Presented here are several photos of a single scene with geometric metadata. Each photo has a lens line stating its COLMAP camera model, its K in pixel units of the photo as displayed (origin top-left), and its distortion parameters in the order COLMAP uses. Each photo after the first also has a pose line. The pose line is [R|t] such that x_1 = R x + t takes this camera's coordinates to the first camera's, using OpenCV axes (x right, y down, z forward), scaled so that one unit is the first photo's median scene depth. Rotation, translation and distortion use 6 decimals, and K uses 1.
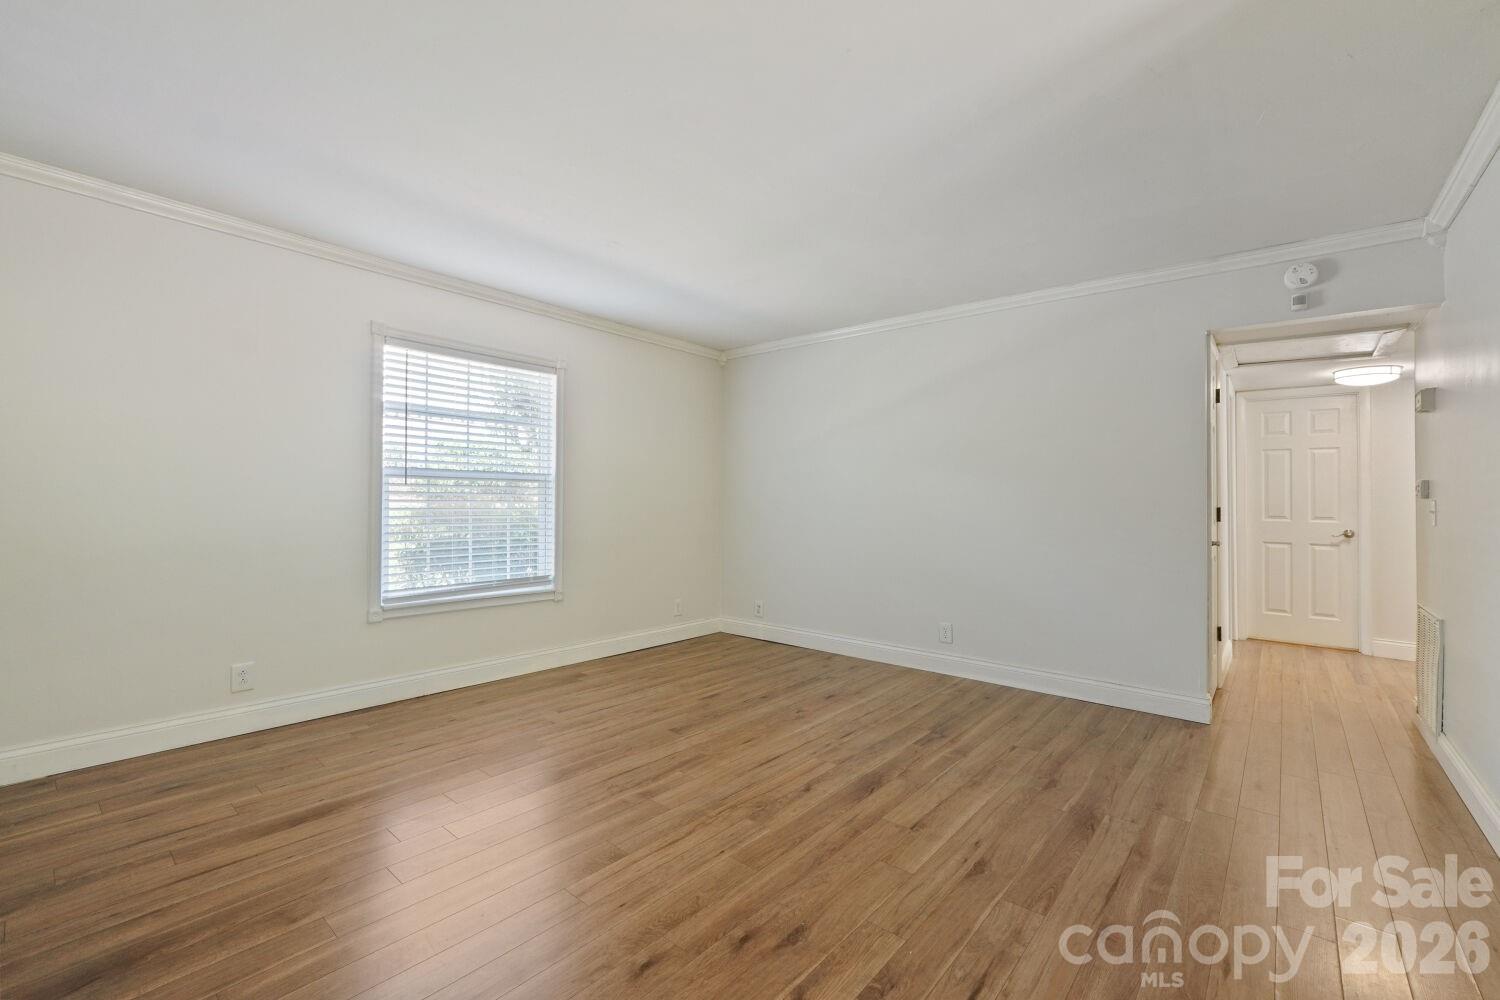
lens RADIAL K [[631.8, 0, 754.0], [0, 631.8, 499.2], [0, 0, 1]] dist [-0.014081, 0.003870]
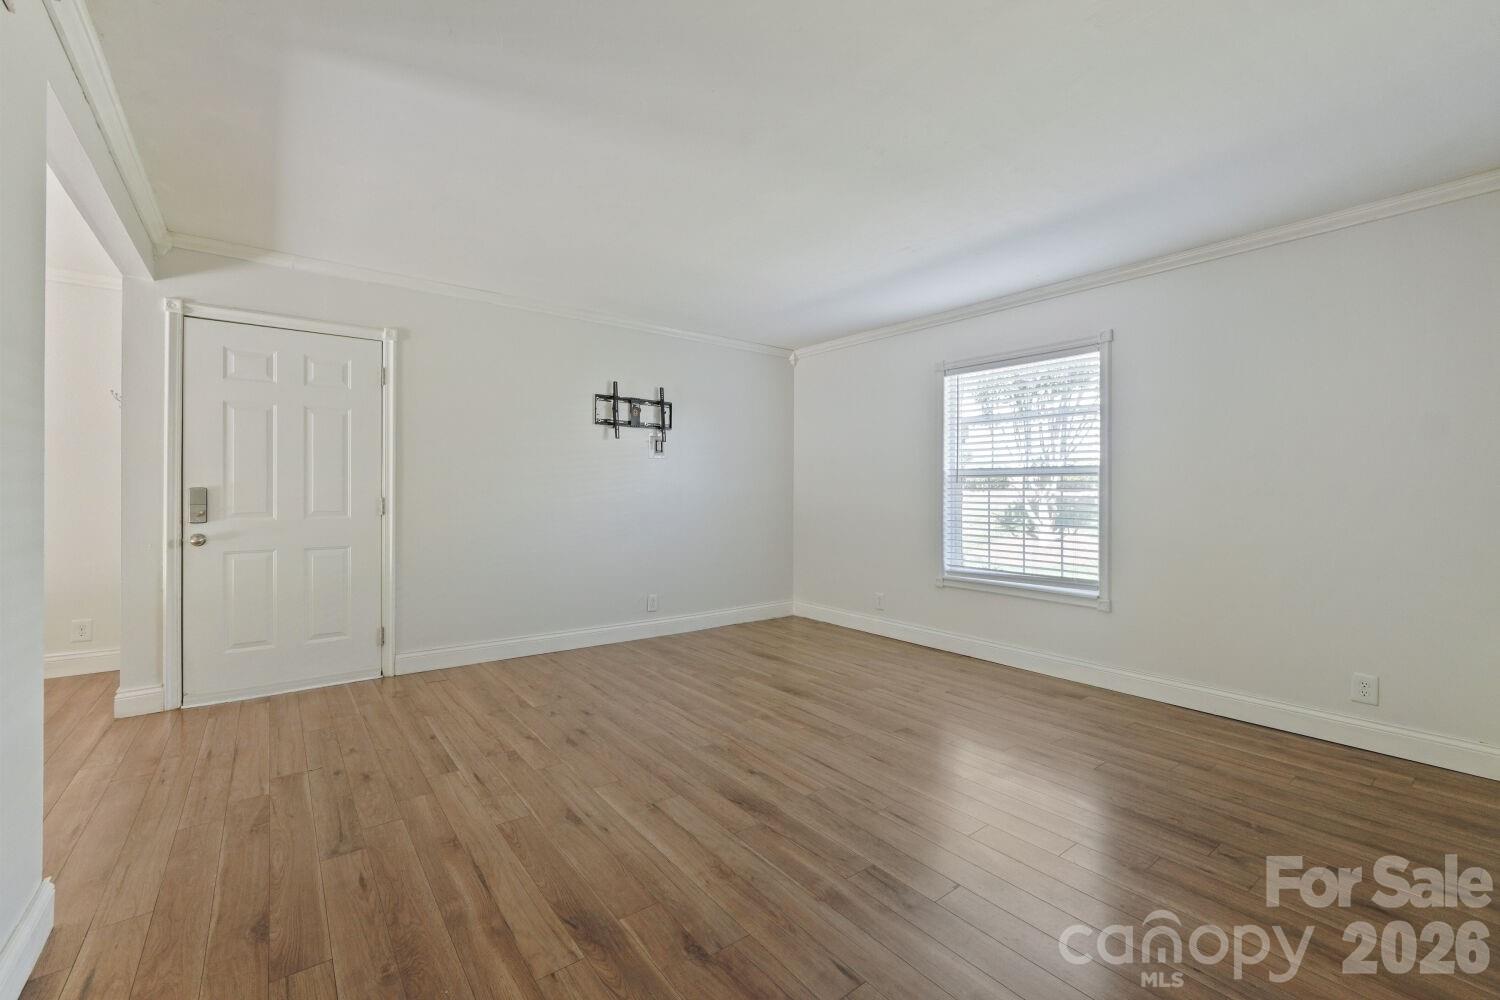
lens RADIAL K [[631.8, 0, 747.4], [0, 631.8, 500.1], [0, 0, 1]] dist [-0.014081, 0.003870]
pose [[-0.214685, -0.002821, -0.976679, 1.037652], [-0.006582, 0.999977, -0.001441, 0.021742], [0.976661, 0.006119, -0.214698, 1.158945]]
